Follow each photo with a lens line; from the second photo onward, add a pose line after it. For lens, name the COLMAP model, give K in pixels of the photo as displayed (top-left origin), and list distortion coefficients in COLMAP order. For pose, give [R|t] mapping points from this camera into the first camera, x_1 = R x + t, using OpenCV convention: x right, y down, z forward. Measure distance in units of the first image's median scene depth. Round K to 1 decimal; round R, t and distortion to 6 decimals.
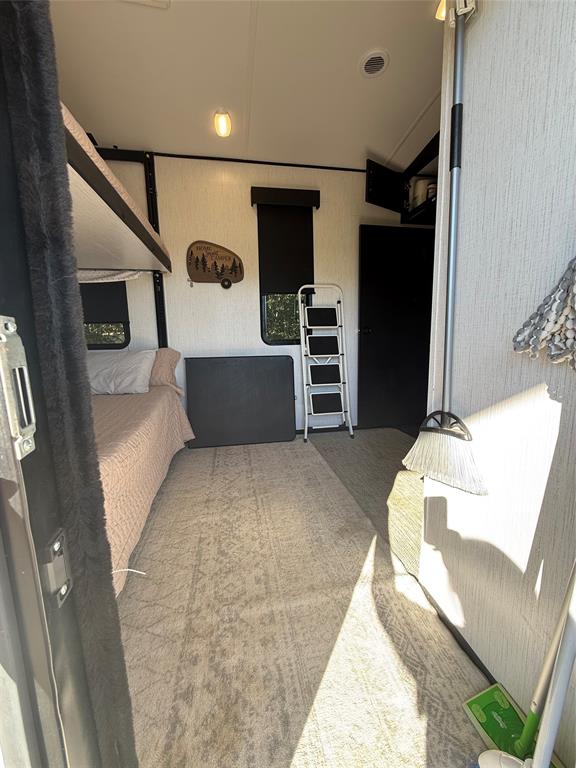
lens RADIAL K [[306.7, 0, 287.1], [0, 306.7, 382.1], [0, 0, 1]] dist [0.003800, 0.000273]
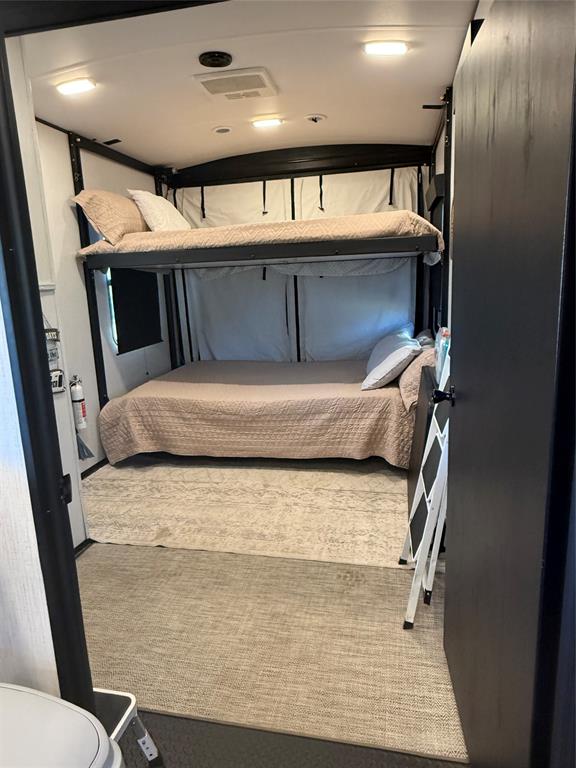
lens RADIAL K [[515.6, 0, 283.5], [0, 515.6, 385.1], [0, 0, 1]] dist [-0.001571, -0.000463]
pose [[-0.397662, 0.234562, -0.887043, 1.087754], [-0.073654, 0.955490, 0.285681, -0.430780], [0.914571, 0.178939, -0.362686, 1.361140]]
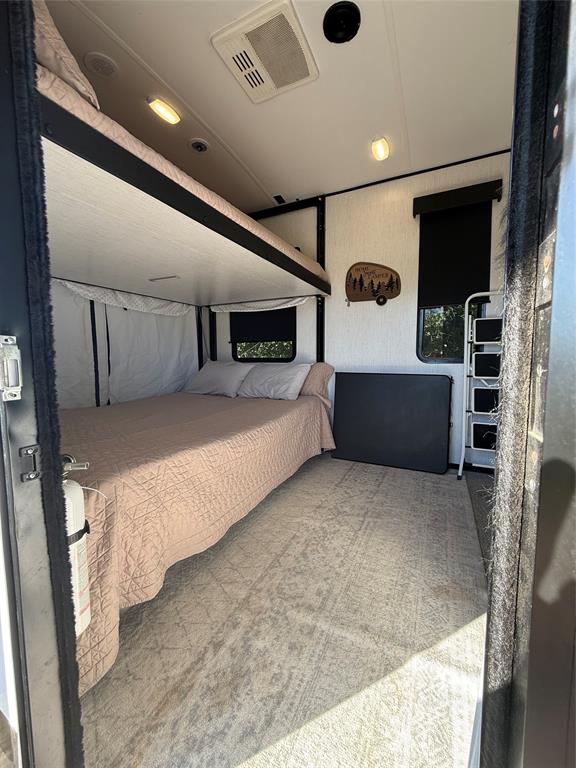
lens RADIAL K [[306.7, 0, 287.8], [0, 306.7, 382.7], [0, 0, 1]] dist [0.003800, 0.000273]
pose [[0.805292, 0.066584, -0.589128, 0.199092], [-0.098462, 0.994894, -0.022146, -0.002388], [0.584646, 0.075840, 0.807736, 0.042002]]
